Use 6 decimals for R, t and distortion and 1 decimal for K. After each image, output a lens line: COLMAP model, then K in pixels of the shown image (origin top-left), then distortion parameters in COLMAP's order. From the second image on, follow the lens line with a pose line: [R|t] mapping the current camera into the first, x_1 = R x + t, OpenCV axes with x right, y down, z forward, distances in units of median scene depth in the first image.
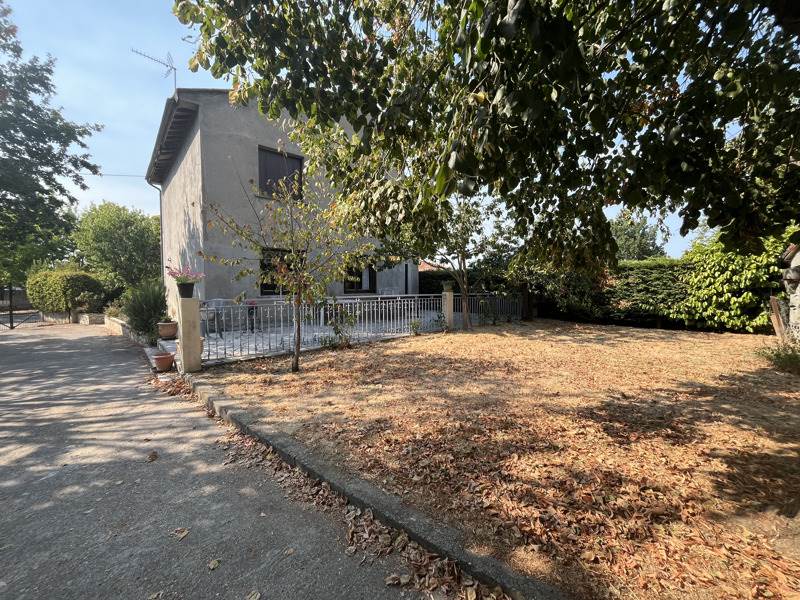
lens RADIAL K [[328.0, 0, 399.7], [0, 328.0, 297.3], [0, 0, 1]] dist [-0.003225, -0.000189]
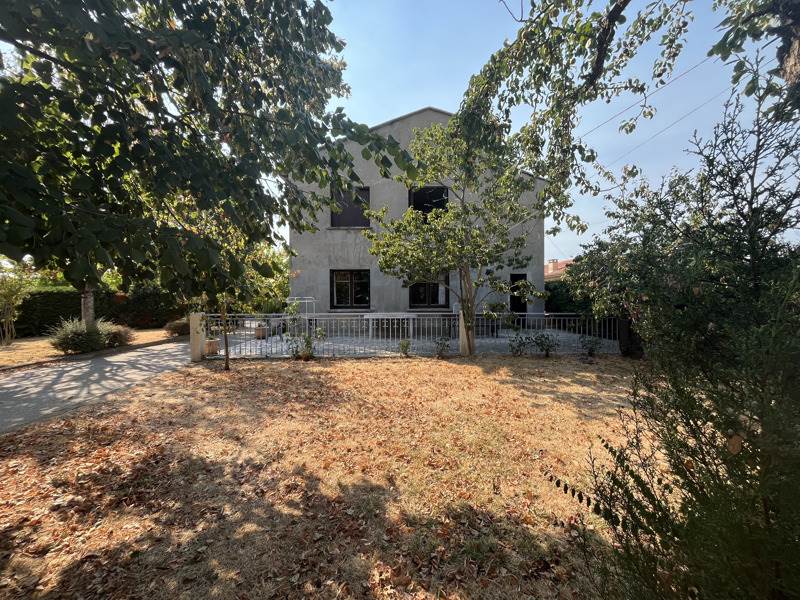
lens RADIAL K [[328.0, 0, 399.9], [0, 328.0, 301.7], [0, 0, 1]] dist [-0.003225, -0.000189]
pose [[0.751217, 0.009831, -0.659983, 1.432914], [-0.020702, 0.999748, -0.008671, -0.072711], [0.659731, 0.020177, 0.751231, 0.646974]]
